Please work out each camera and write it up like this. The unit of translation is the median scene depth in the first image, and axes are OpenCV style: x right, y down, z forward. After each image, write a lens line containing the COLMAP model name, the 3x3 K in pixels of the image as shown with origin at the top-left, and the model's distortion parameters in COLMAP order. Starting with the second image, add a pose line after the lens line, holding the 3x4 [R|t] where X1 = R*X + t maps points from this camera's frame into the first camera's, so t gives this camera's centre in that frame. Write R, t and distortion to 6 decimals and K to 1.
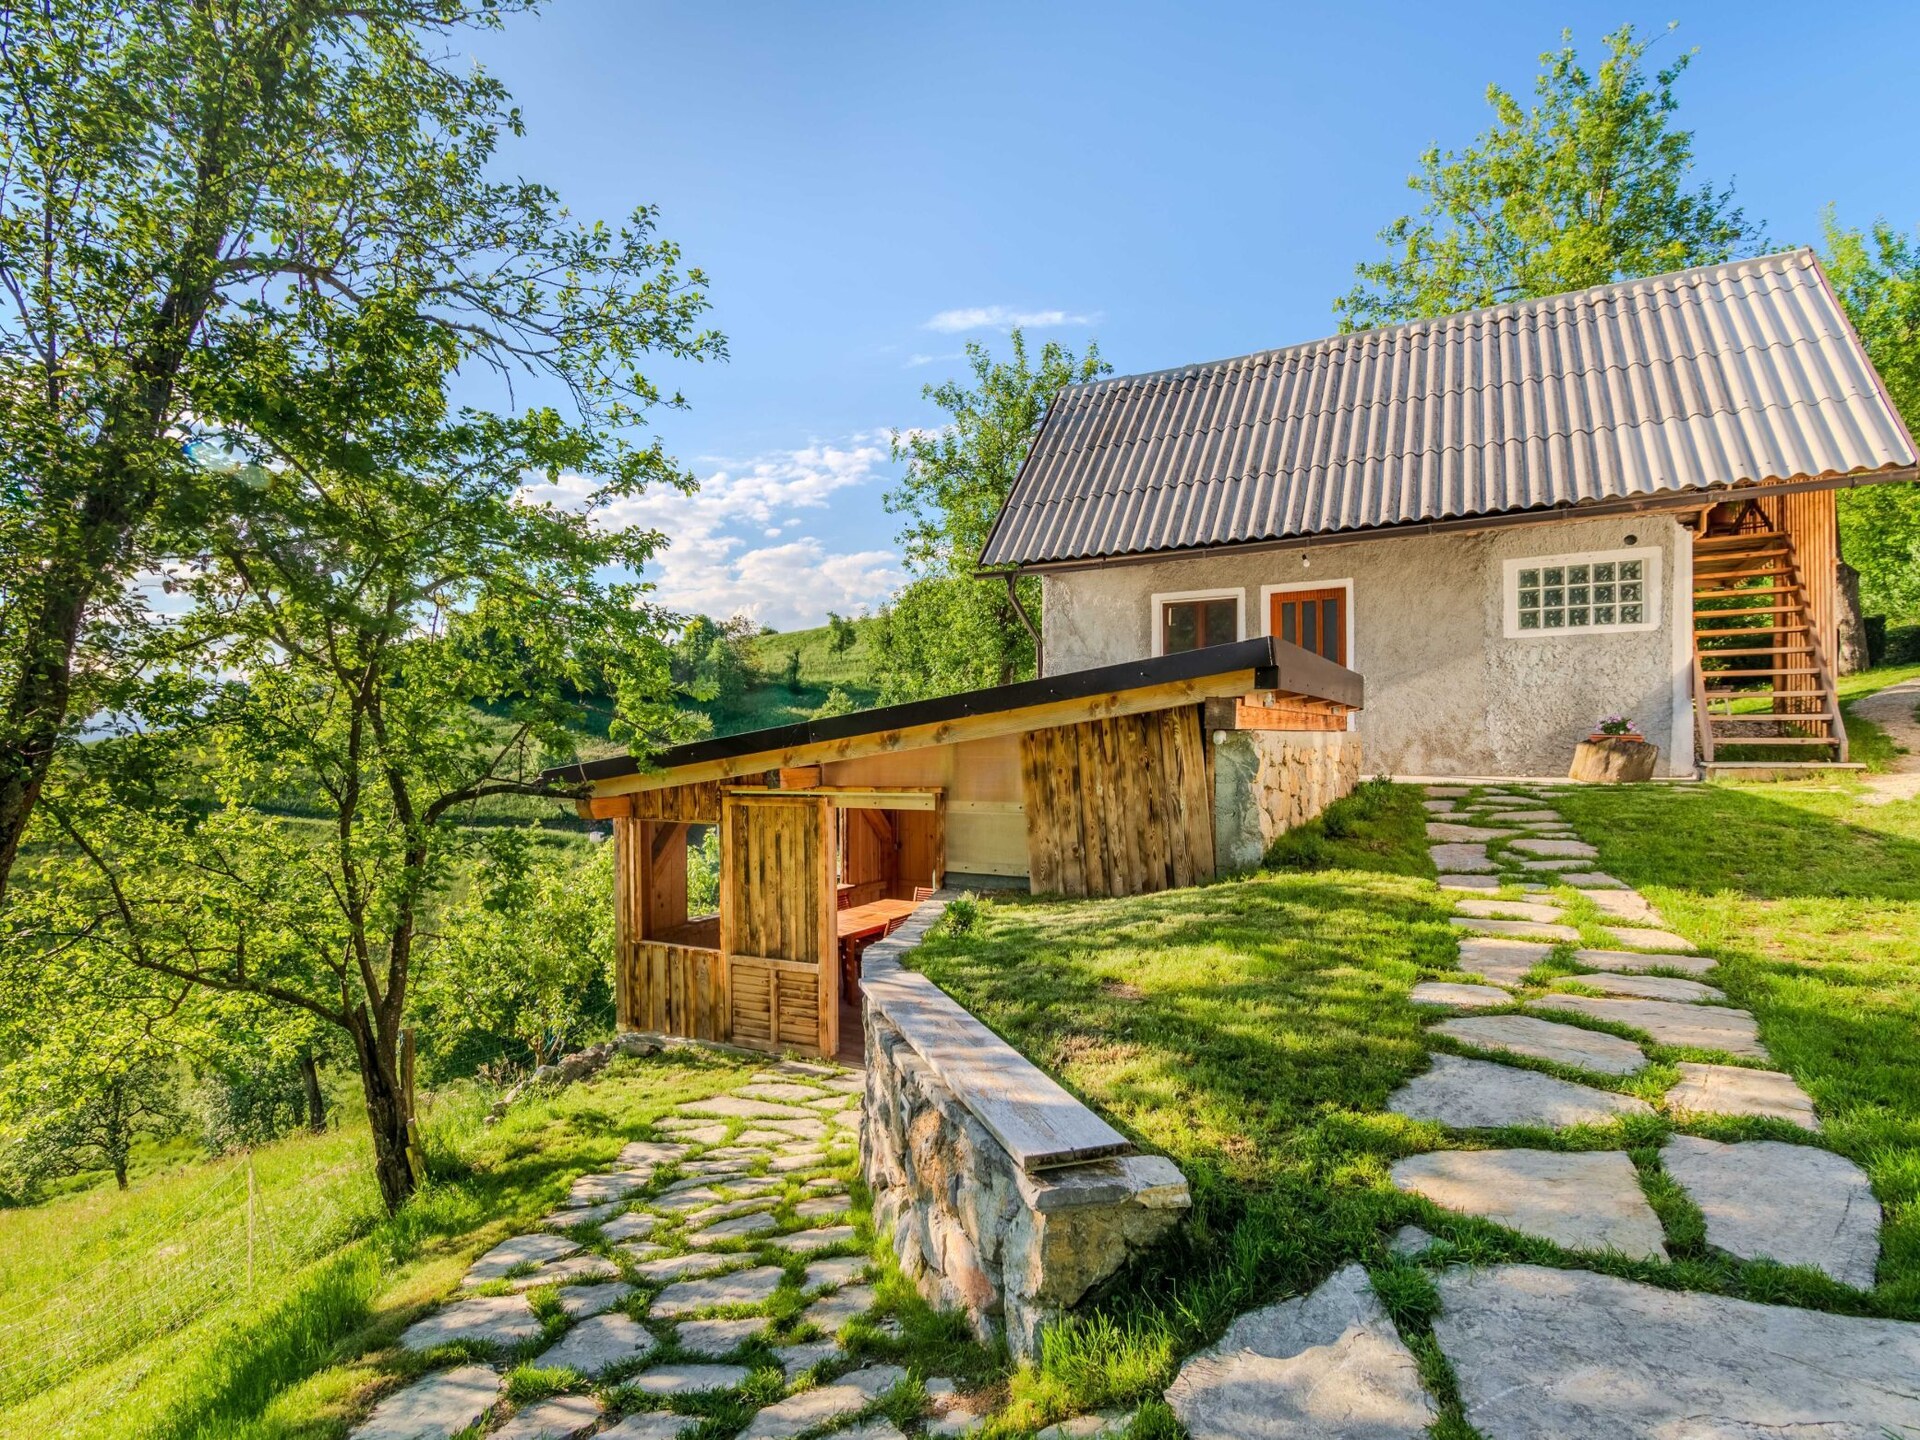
lens RADIAL K [[998.8, 0, 947.1], [0, 998.8, 729.2], [0, 0, 1]] dist [0.003647, 0.000178]
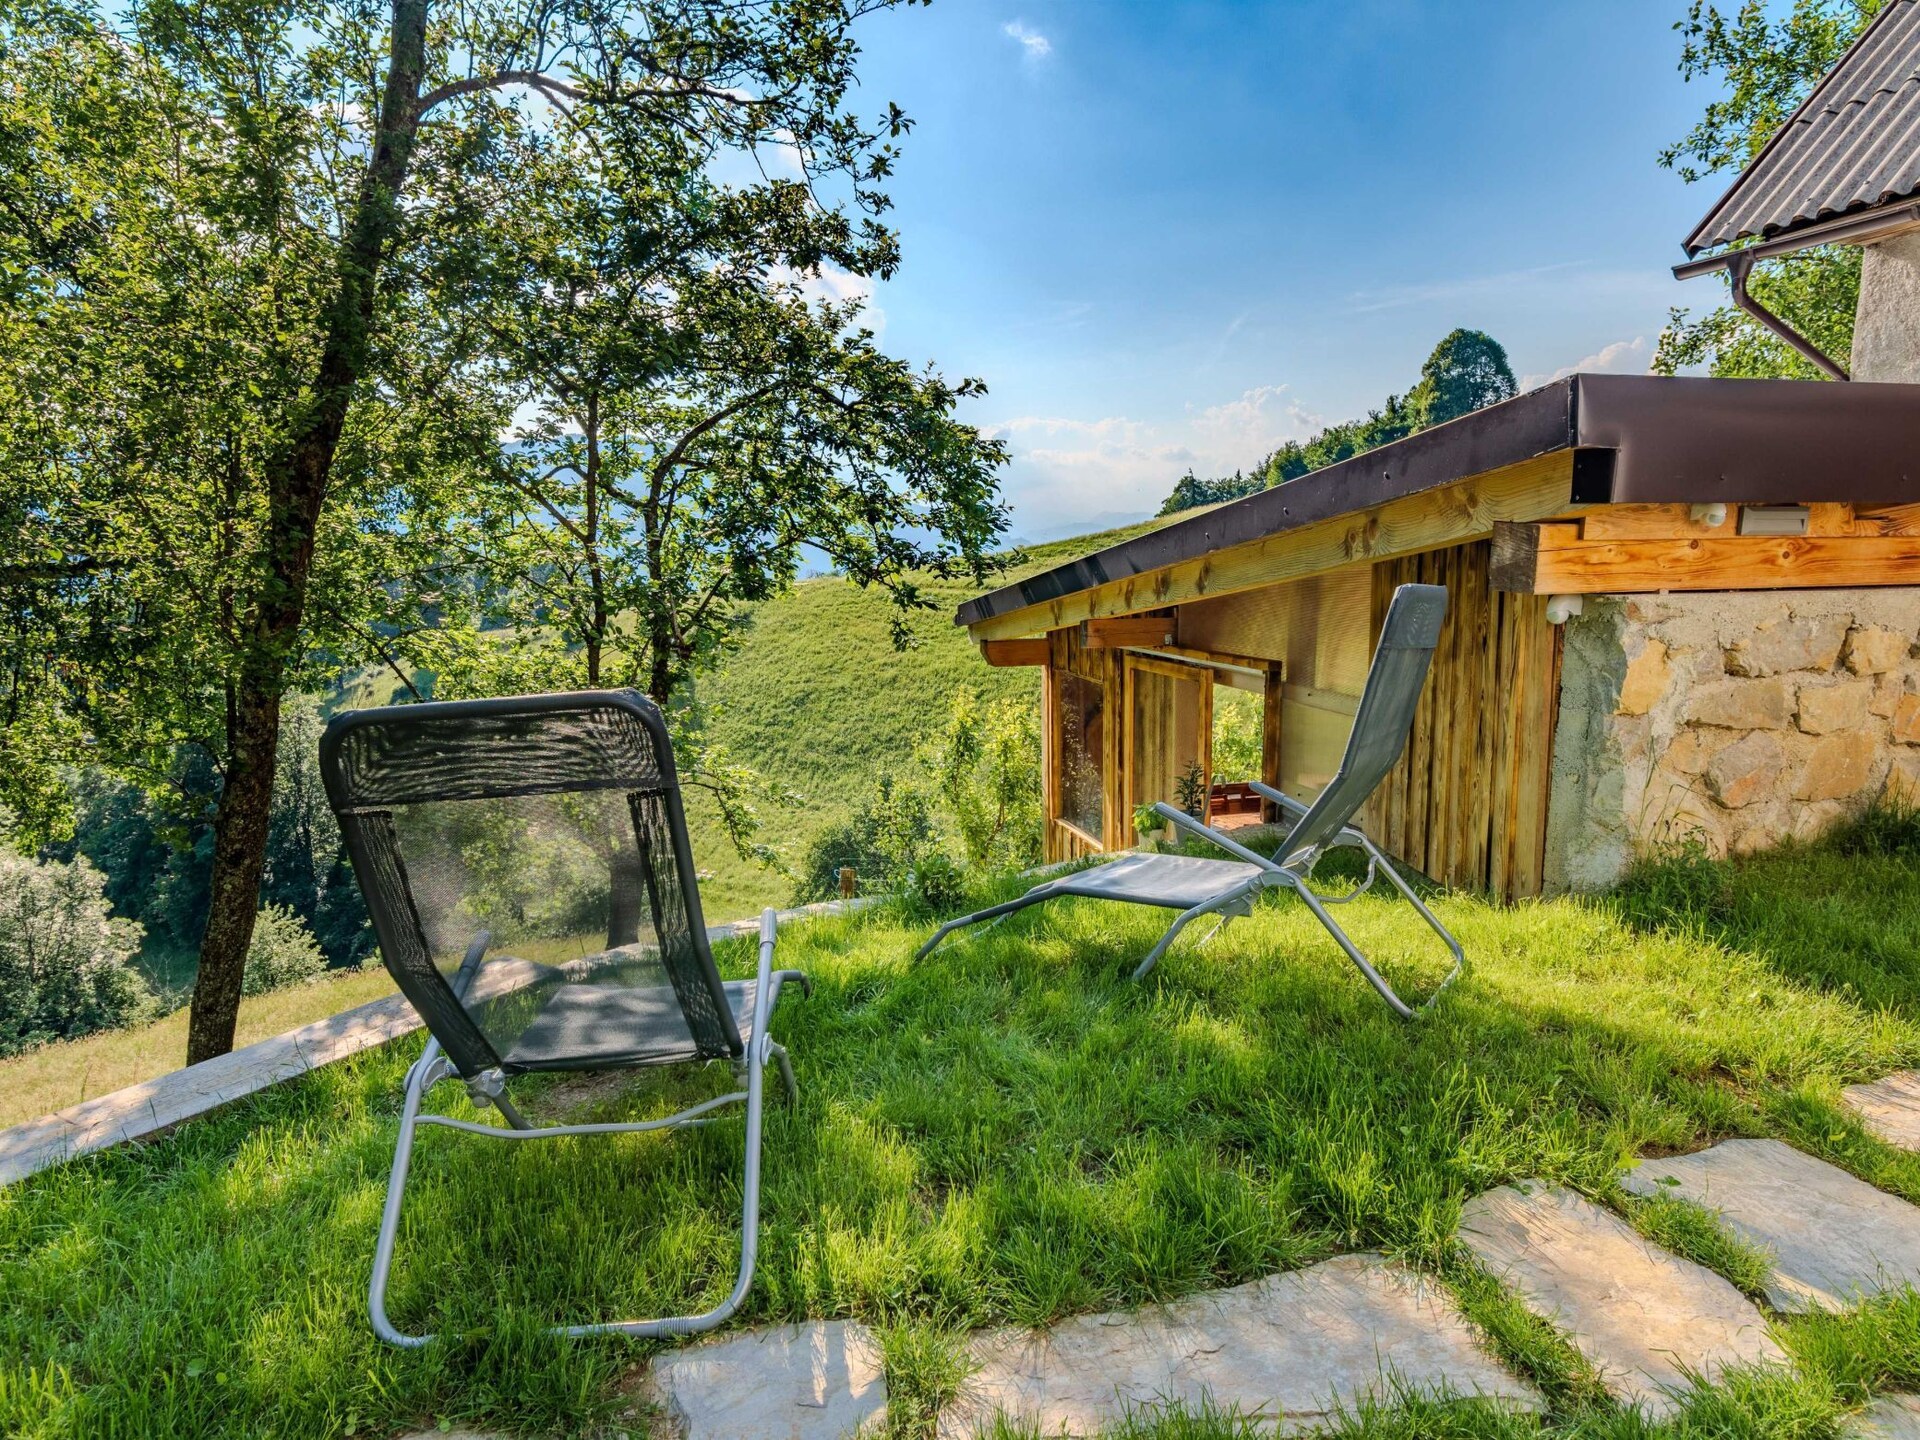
lens RADIAL K [[1156.4, 0, 947.5], [0, 1156.4, 721.2], [0, 0, 1]] dist [-0.005317, 0.002051]
pose [[0.688883, 0.111591, -0.716232, 0.308731], [0.012093, 0.986172, 0.165280, -0.019251], [0.724772, -0.122520, 0.678008, 0.283644]]
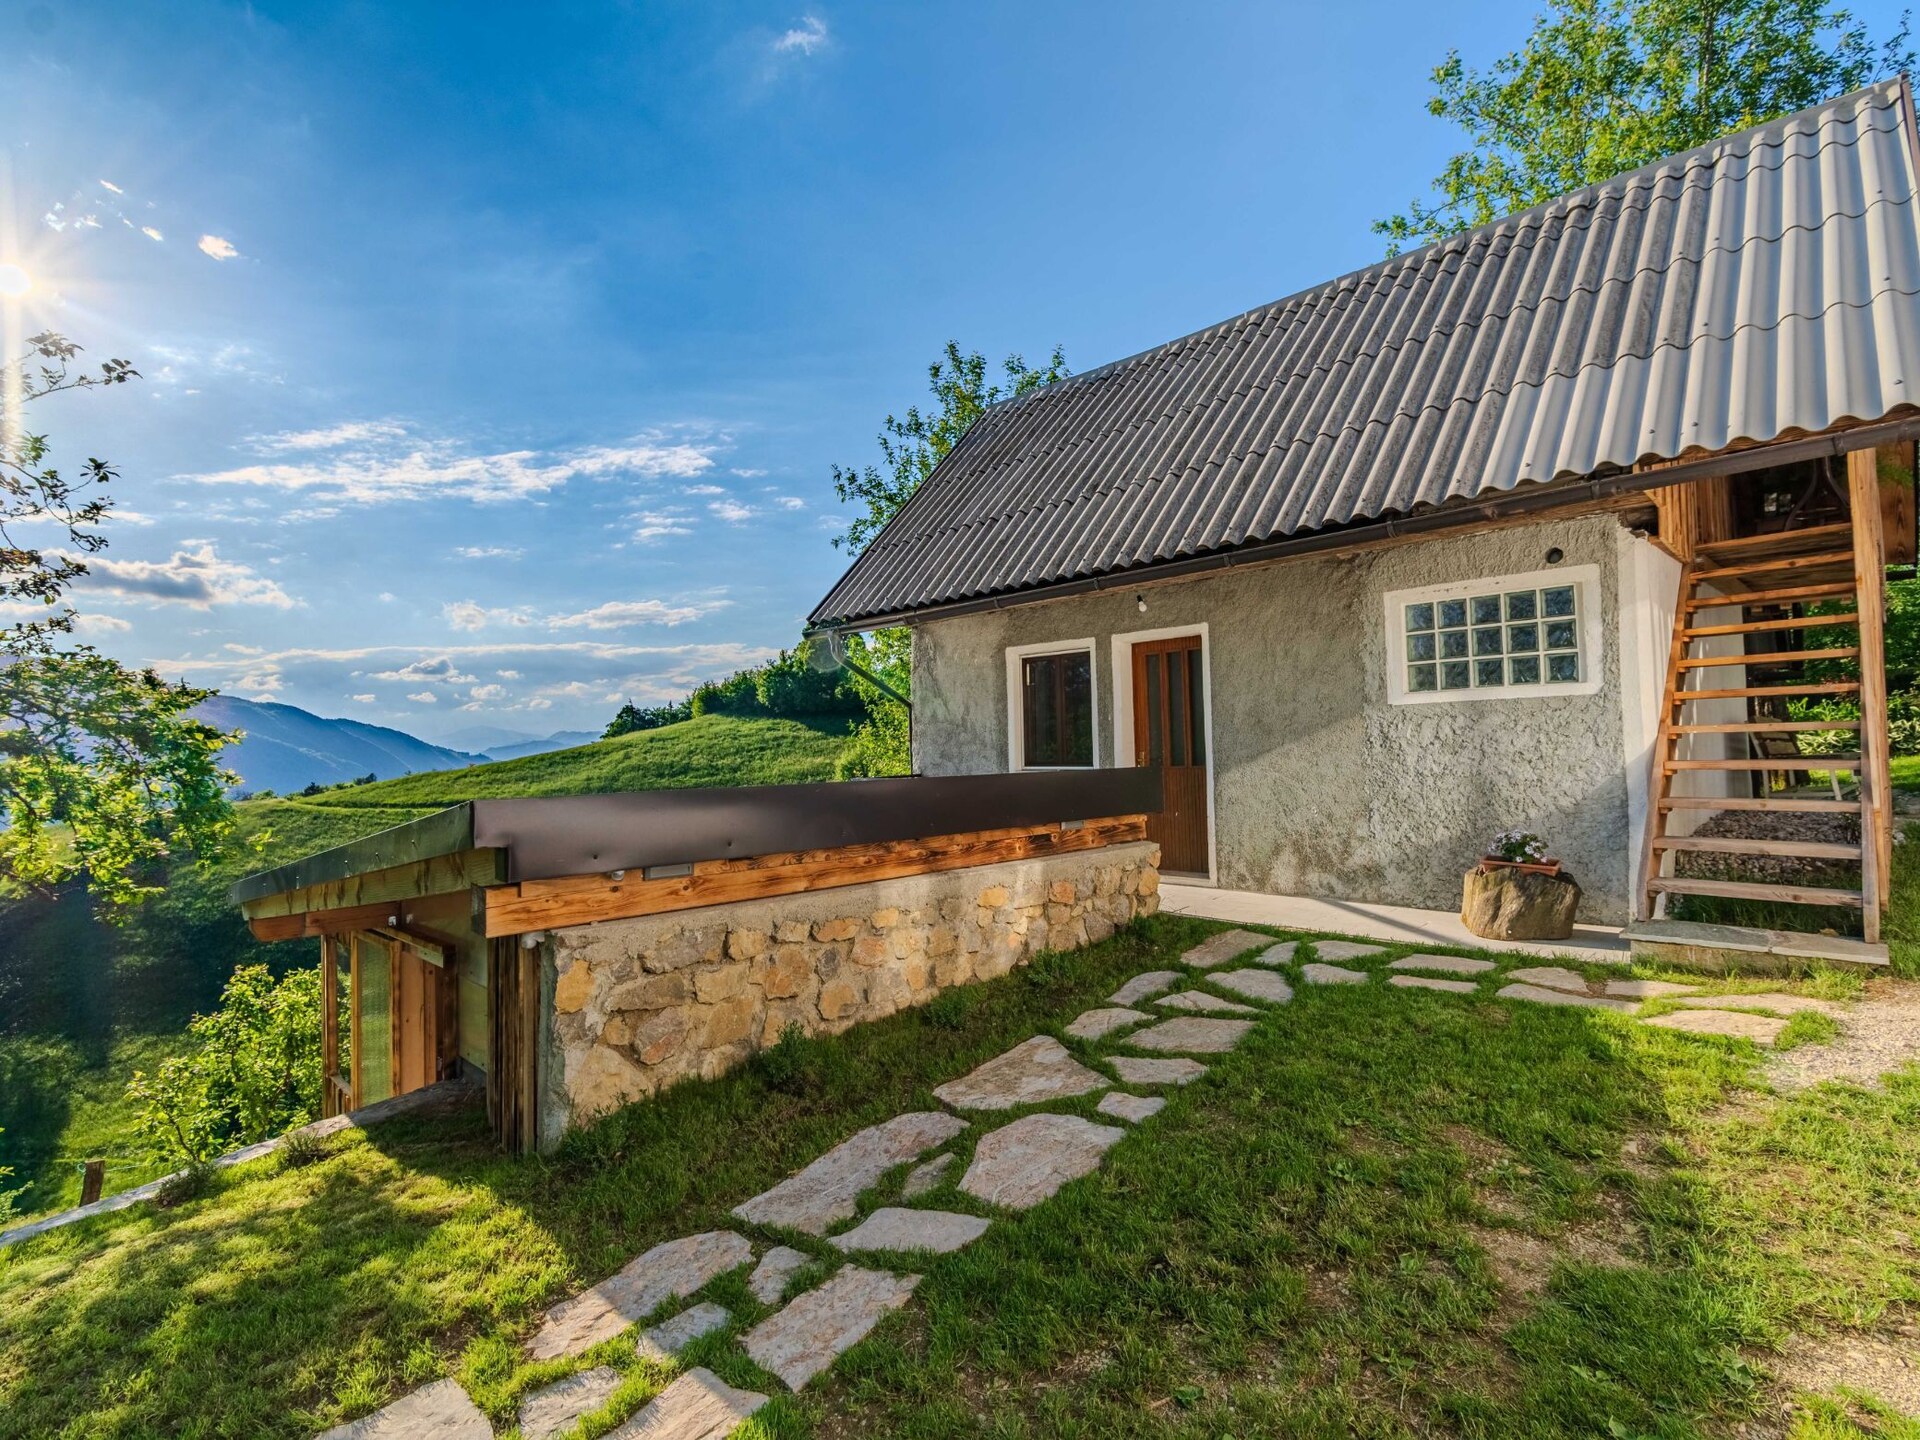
lens RADIAL K [[949.4, 0, 969.9], [0, 949.4, 706.7], [0, 0, 1]] dist [0.000242, -0.000507]
pose [[0.966639, -0.026039, -0.254814, 0.476596], [0.017476, 0.999206, -0.035810, -0.075979], [0.255544, 0.030162, 0.966327, 0.310082]]
